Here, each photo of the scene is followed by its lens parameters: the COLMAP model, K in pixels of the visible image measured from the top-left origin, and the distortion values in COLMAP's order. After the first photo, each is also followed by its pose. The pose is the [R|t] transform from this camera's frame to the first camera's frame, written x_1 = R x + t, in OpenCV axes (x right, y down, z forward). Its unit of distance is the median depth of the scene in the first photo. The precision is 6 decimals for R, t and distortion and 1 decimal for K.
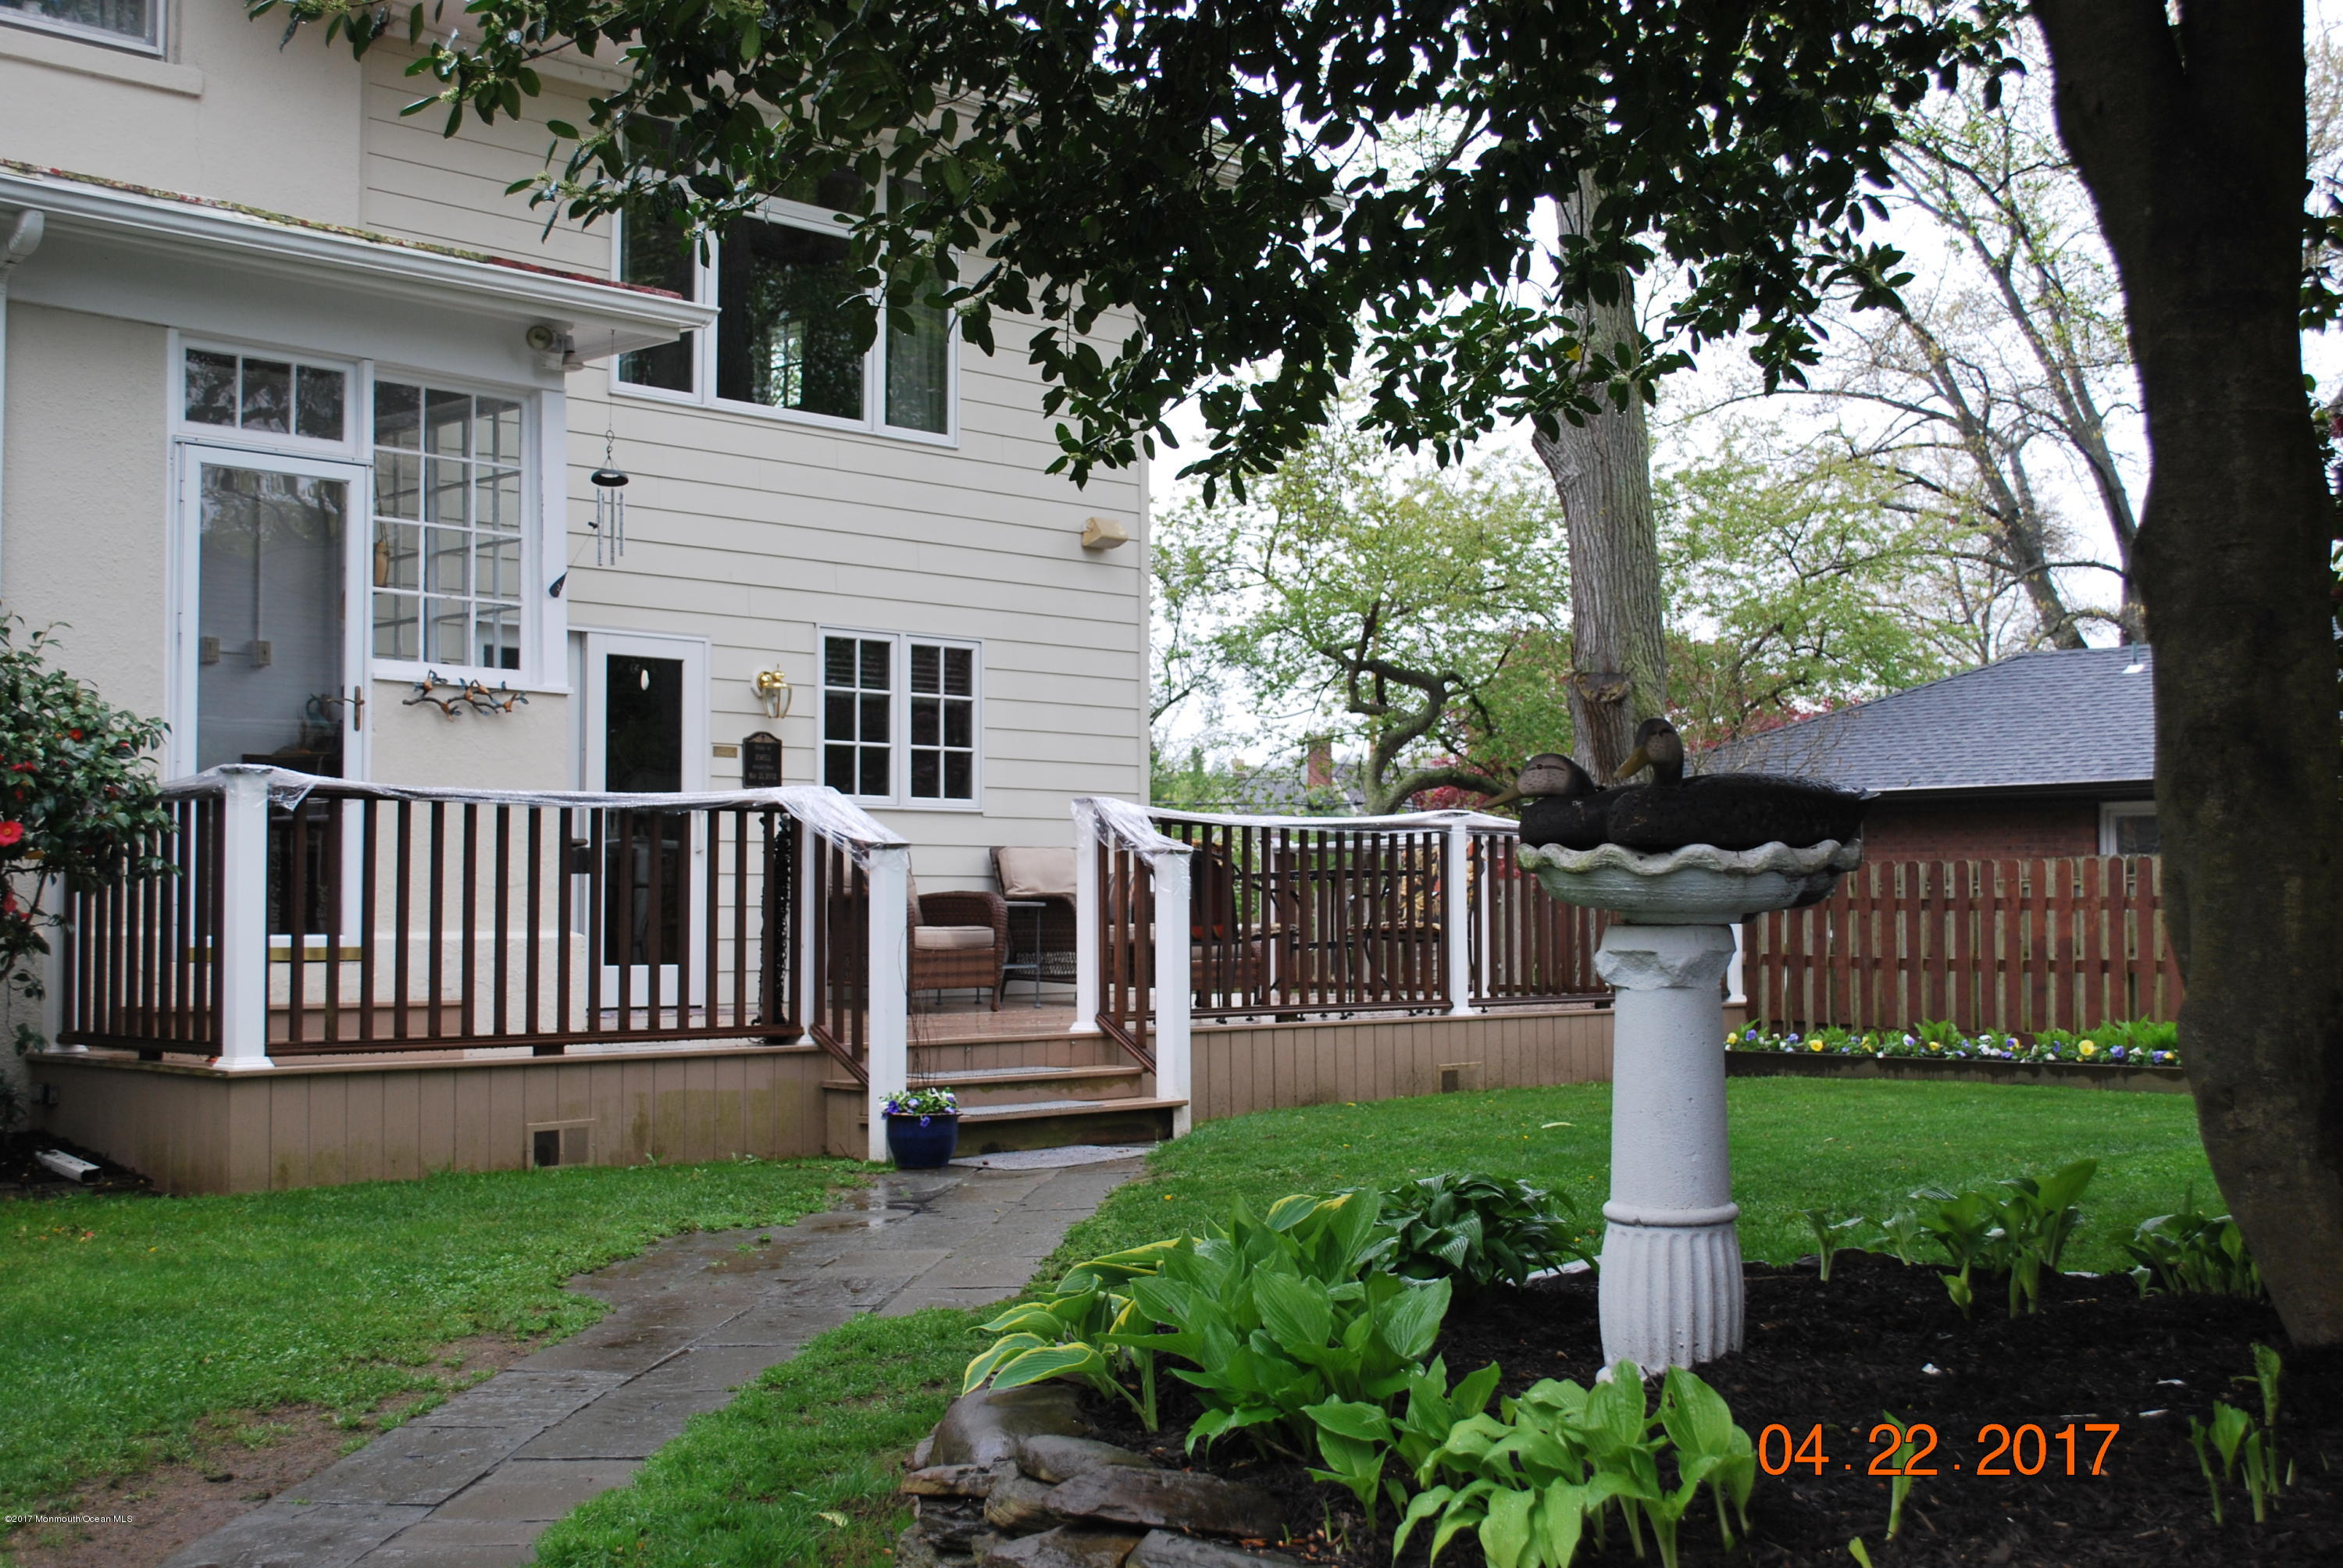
lens RADIAL K [[2746.4, 0, 1181.4], [0, 2746.4, 786.0], [0, 0, 1]] dist [-0.021632, 0.000000]
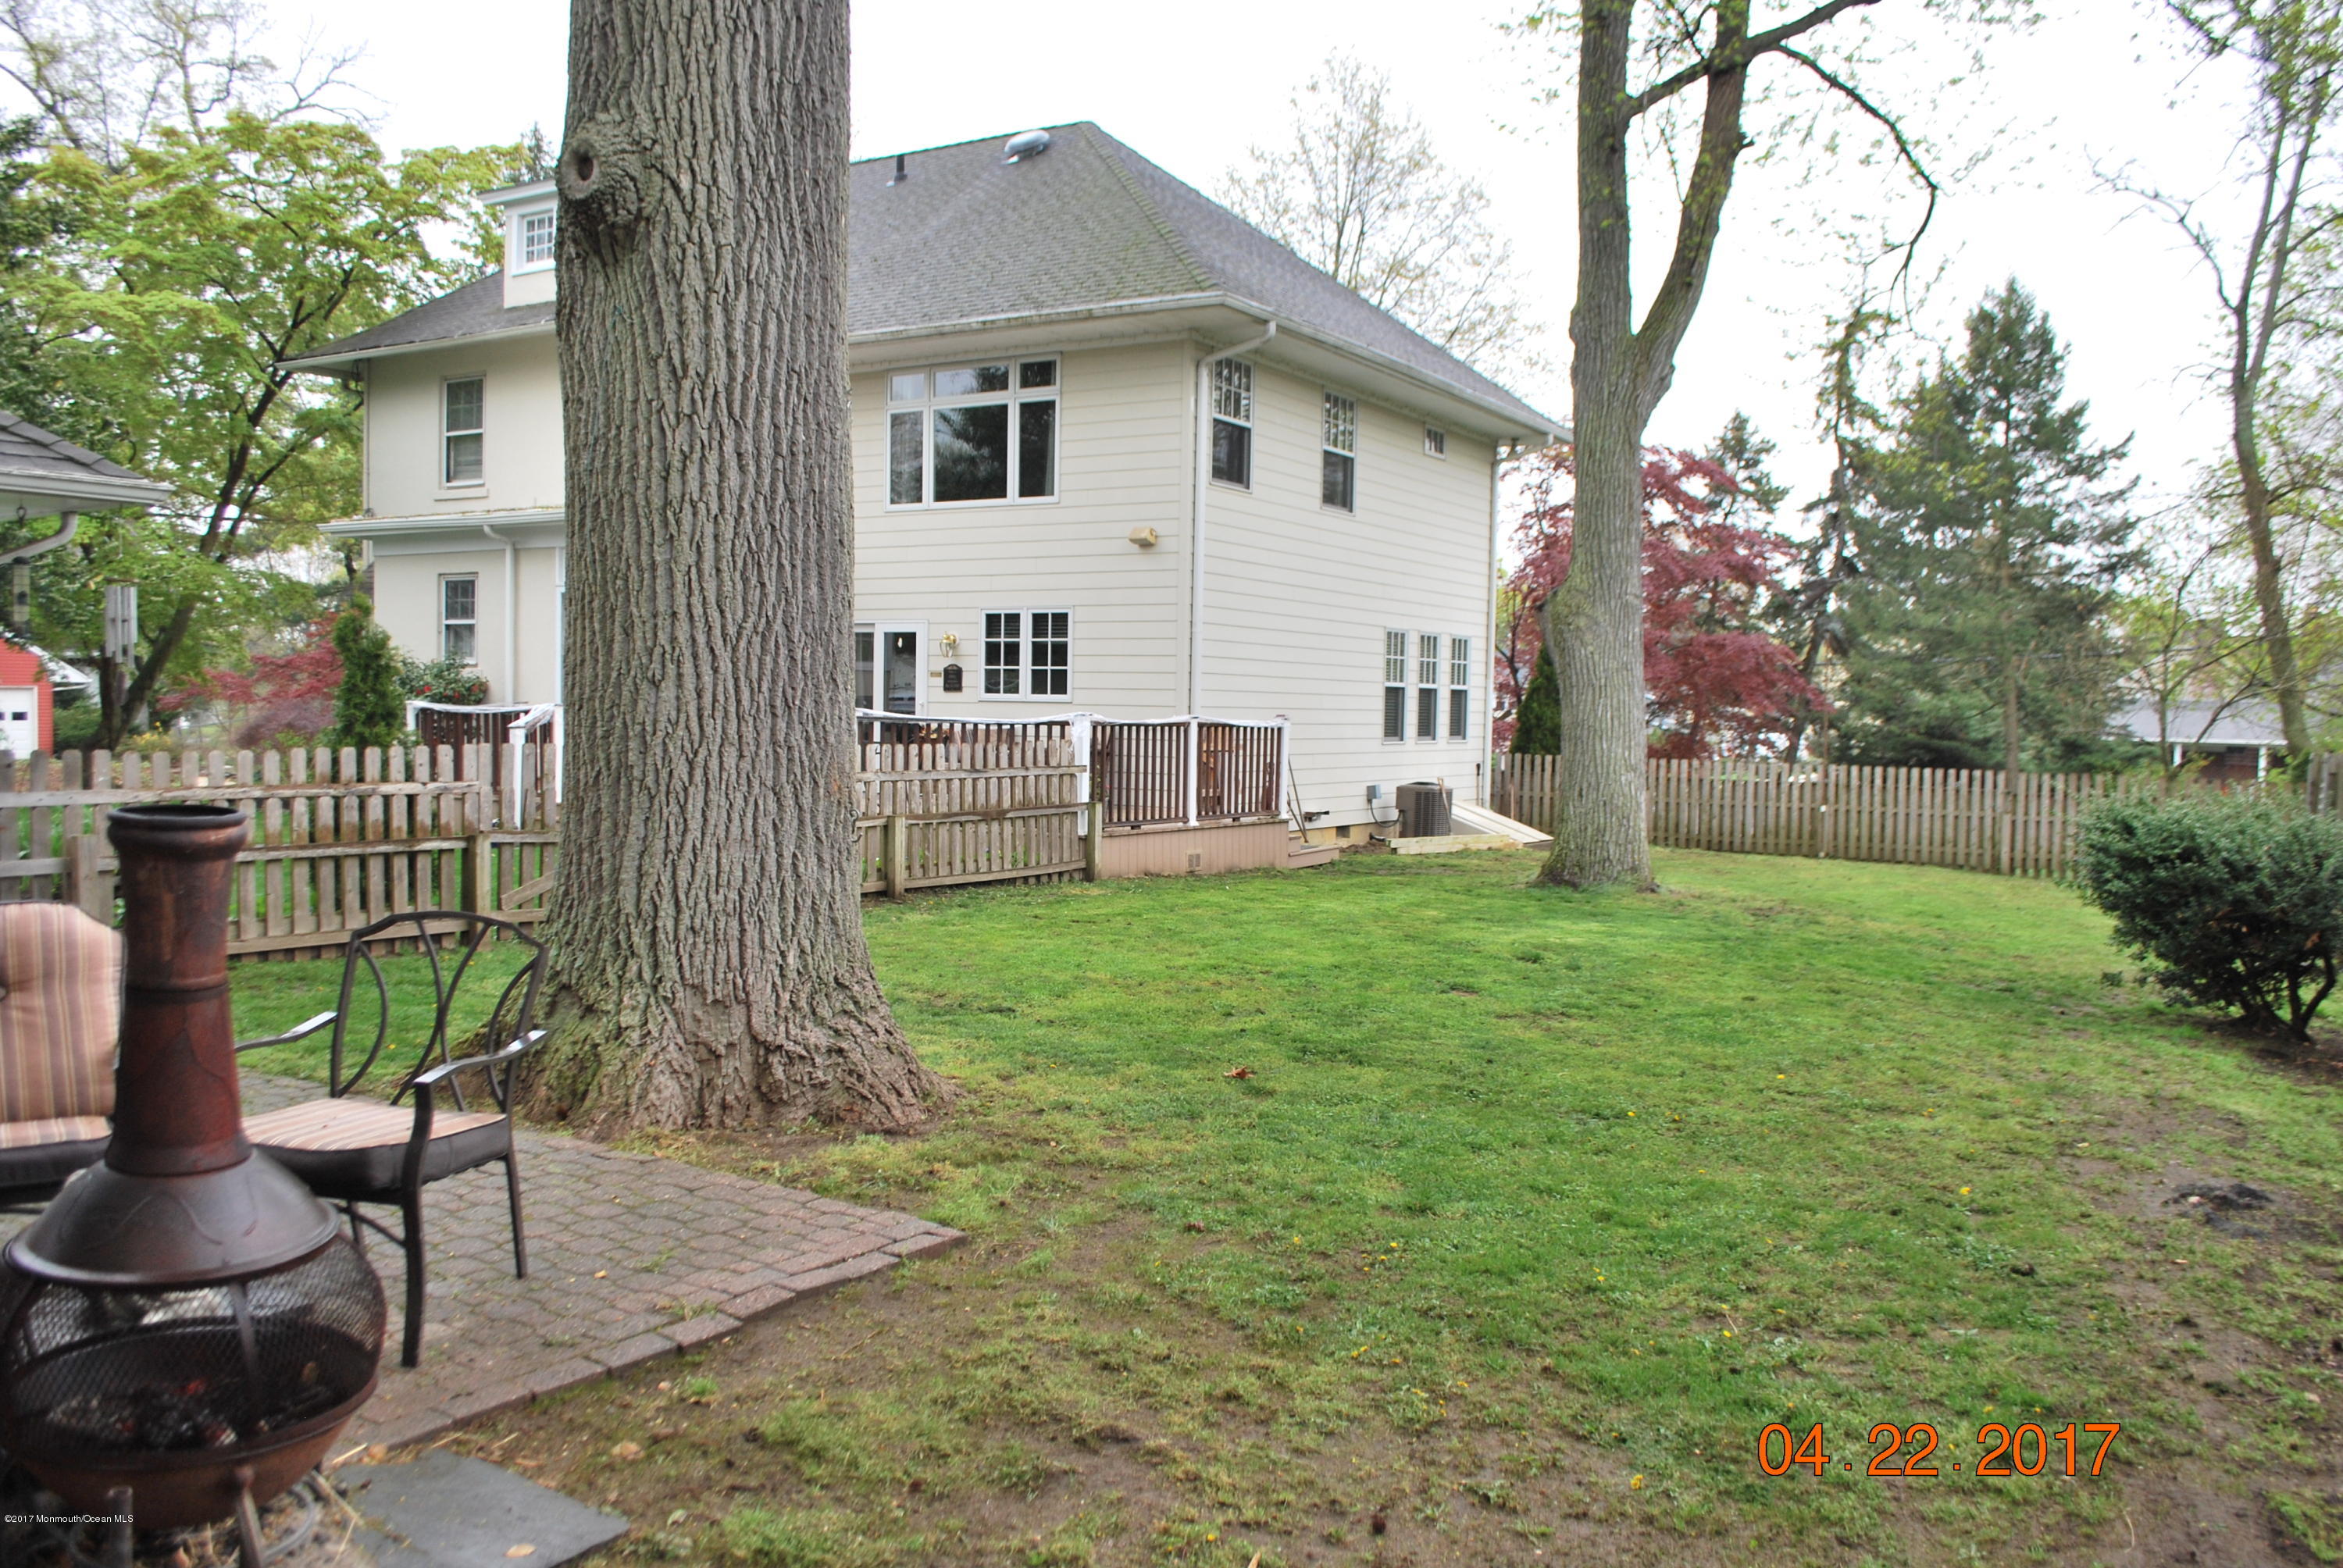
lens RADIAL K [[1838.0, 0, 1178.0], [0, 1838.0, 795.5], [0, 0, 1]] dist [-0.083803, 0.009291]
pose [[0.230729, 0.053827, -0.971528, 1.493793], [0.027840, 0.997695, 0.061889, -0.002537], [0.972620, -0.041327, 0.228699, 1.045544]]
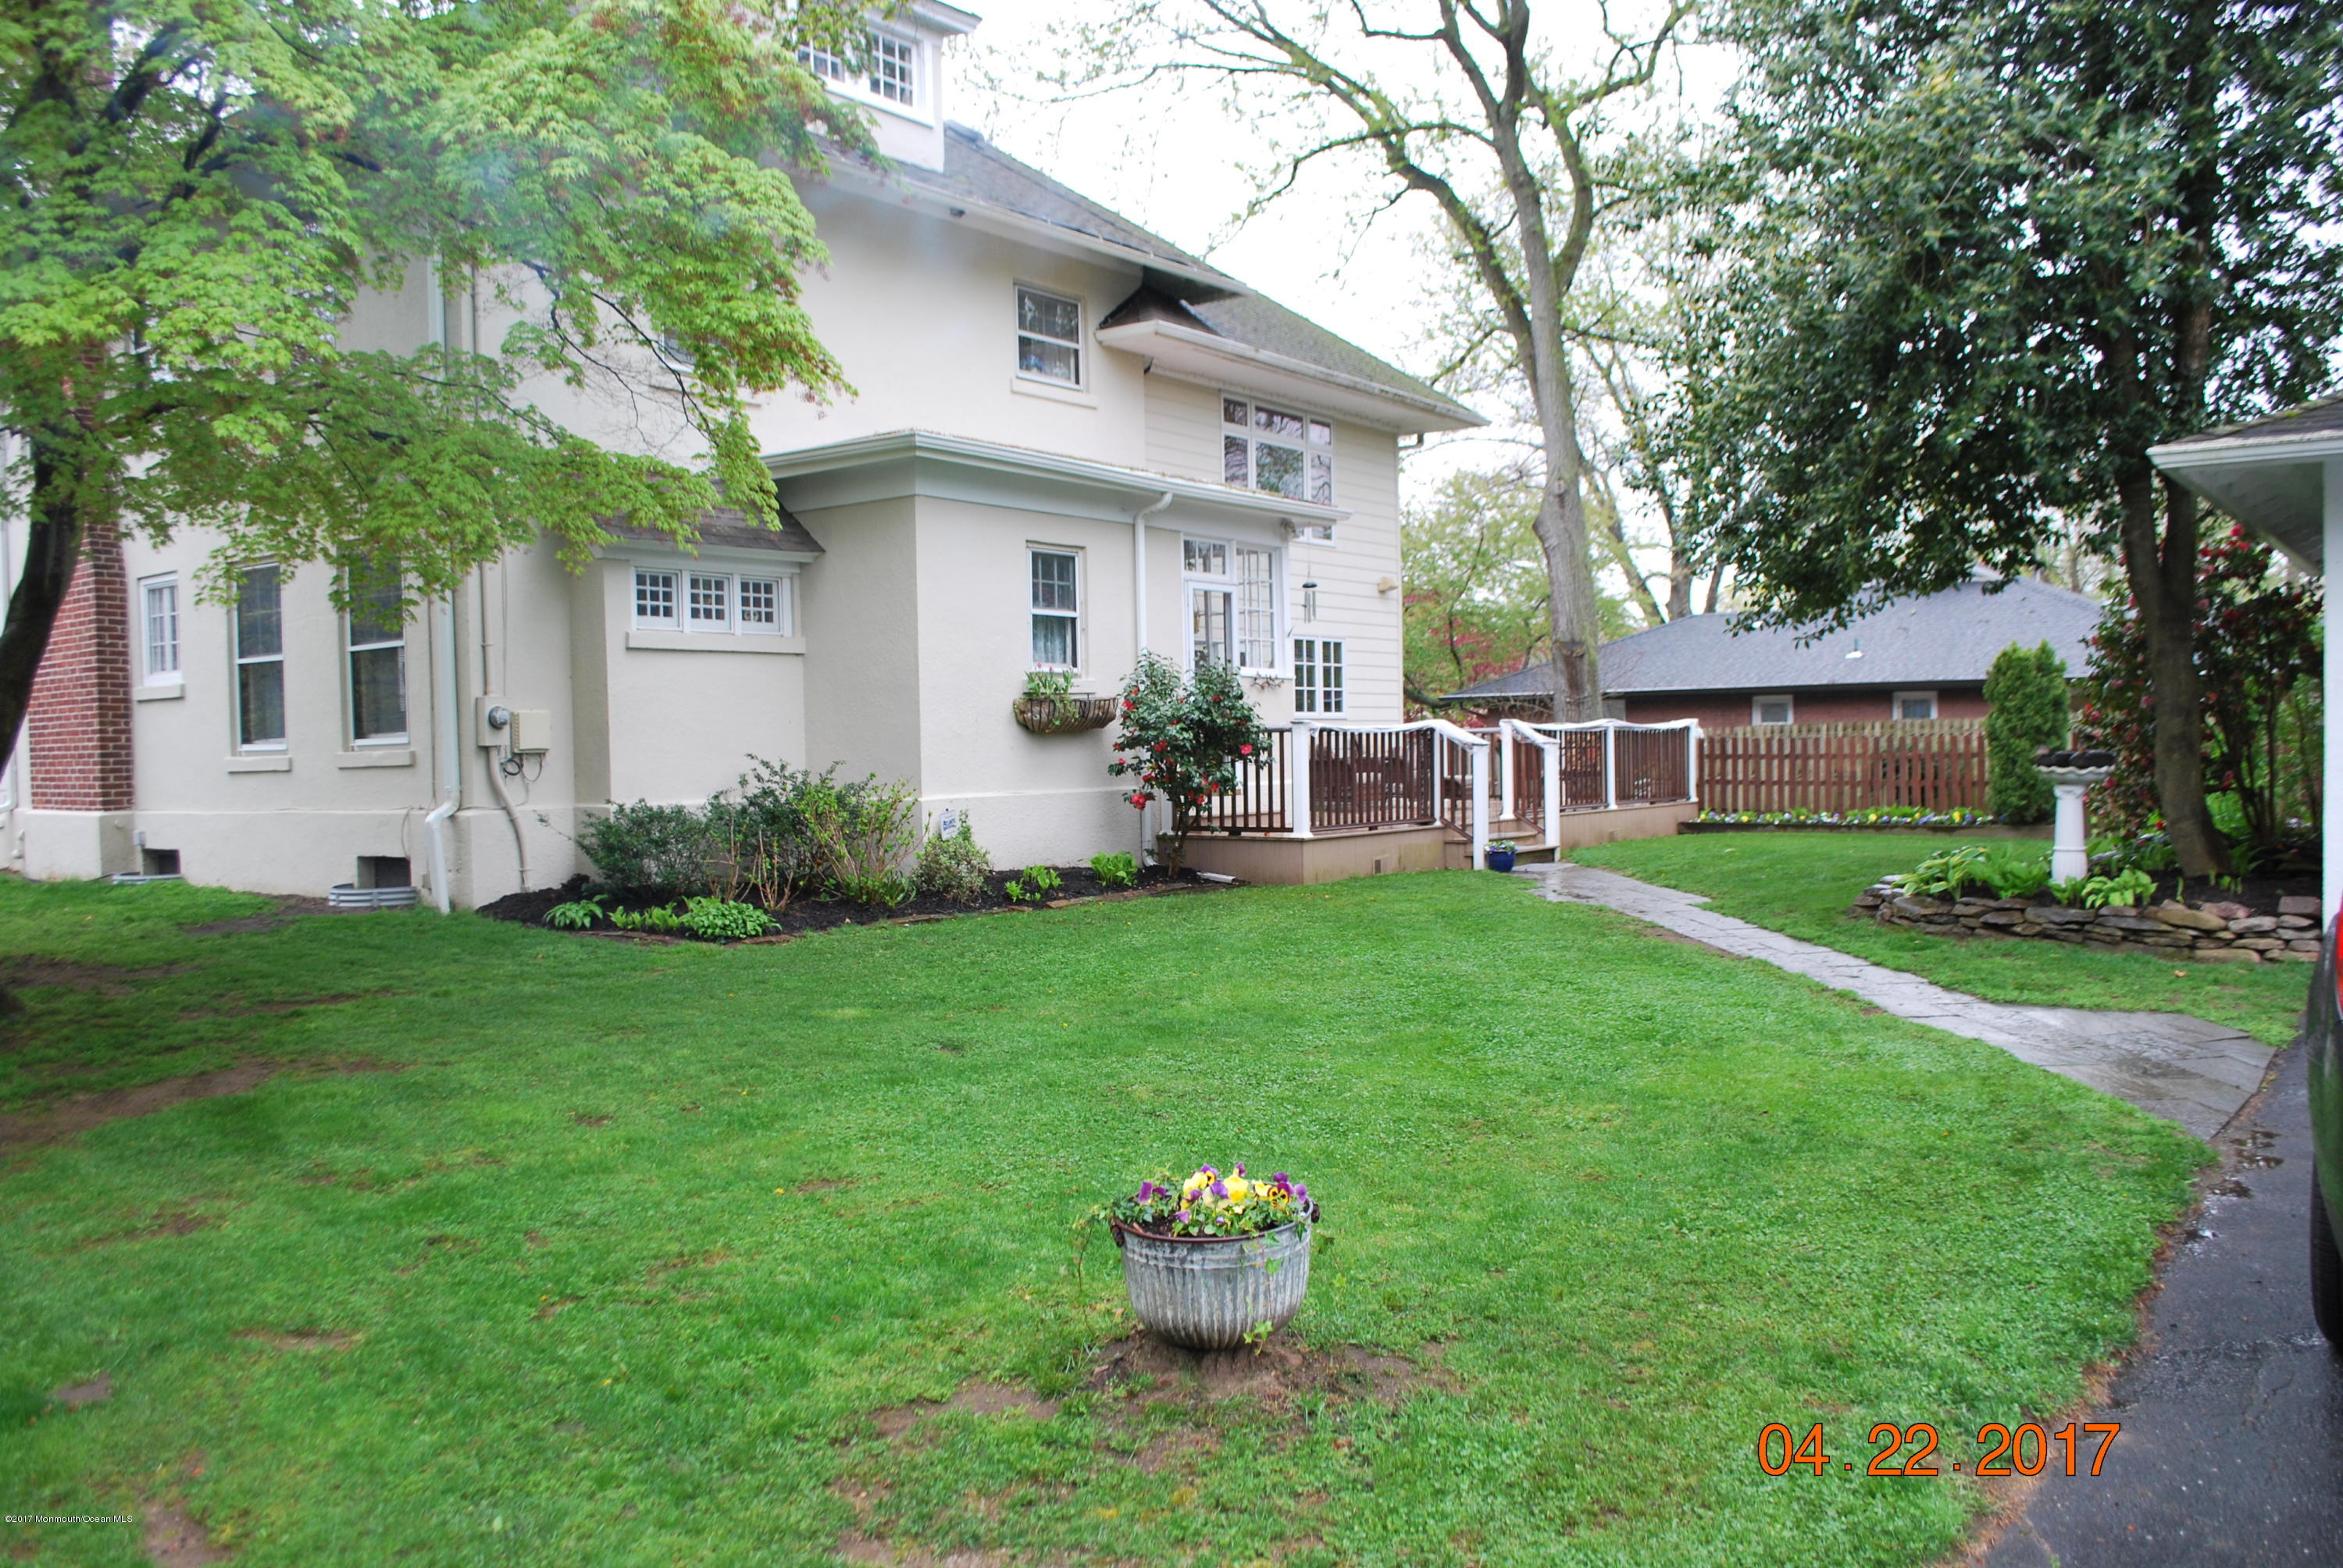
lens RADIAL K [[1838.0, 0, 1175.2], [0, 1838.0, 789.8], [0, 0, 1]] dist [-0.083803, 0.009291]
pose [[0.992610, -0.016912, 0.120162, -0.500268], [0.008431, 0.997459, 0.070744, -0.049113], [-0.121054, -0.069209, 0.990230, -0.530284]]
